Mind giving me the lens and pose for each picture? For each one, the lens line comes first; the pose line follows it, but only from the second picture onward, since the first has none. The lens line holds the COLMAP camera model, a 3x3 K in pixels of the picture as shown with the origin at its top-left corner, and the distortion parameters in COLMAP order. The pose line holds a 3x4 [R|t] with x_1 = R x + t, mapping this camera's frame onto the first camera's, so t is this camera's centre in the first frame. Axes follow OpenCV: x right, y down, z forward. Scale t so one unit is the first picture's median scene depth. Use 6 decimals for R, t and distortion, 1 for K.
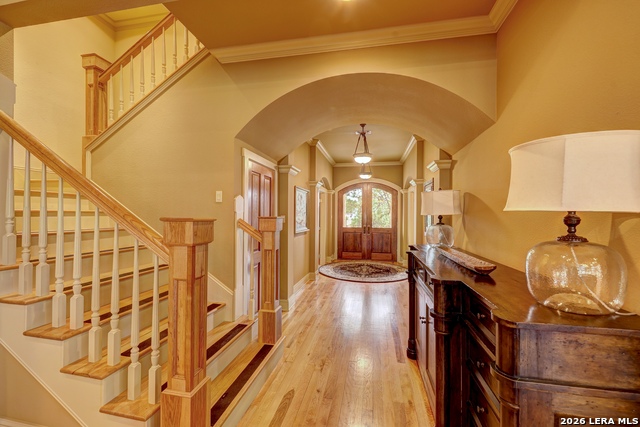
lens RADIAL K [[266.0, 0, 320.0], [0, 266.0, 213.5], [0, 0, 1]] dist [0.000125, 0.000004]
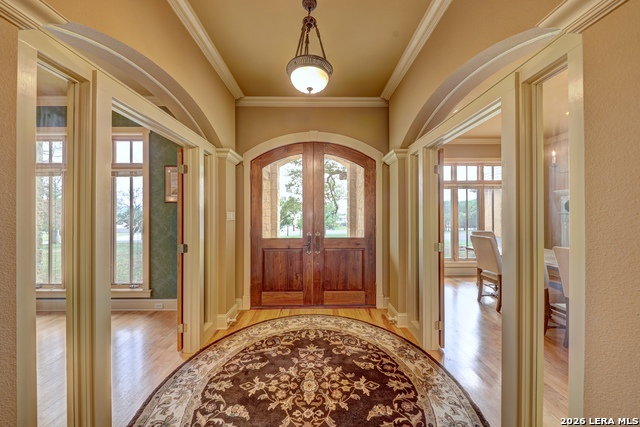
lens RADIAL K [[211.7, 0, 320.0], [0, 211.7, 213.5], [0, 0, 1]] dist [-0.000020, -0.000001]
pose [[0.975813, -0.008382, 0.218447, 0.105159], [0.007907, 0.999964, 0.003048, 0.009480], [-0.218465, -0.001247, 0.975844, 0.632934]]
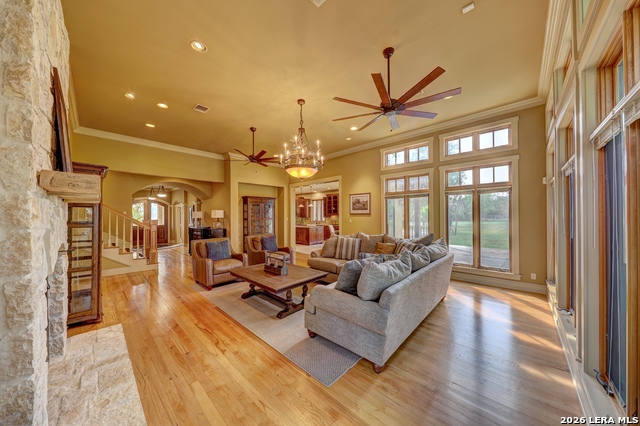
lens RADIAL K [[211.7, 0, 320.0], [0, 211.7, 213.0], [0, 0, 1]] dist [-0.000020, -0.000001]
pose [[0.531081, 0.005680, 0.847302, -0.443018], [0.001979, 0.999966, -0.007943, -0.014501], [-0.847319, 0.005896, 0.531052, -0.776157]]
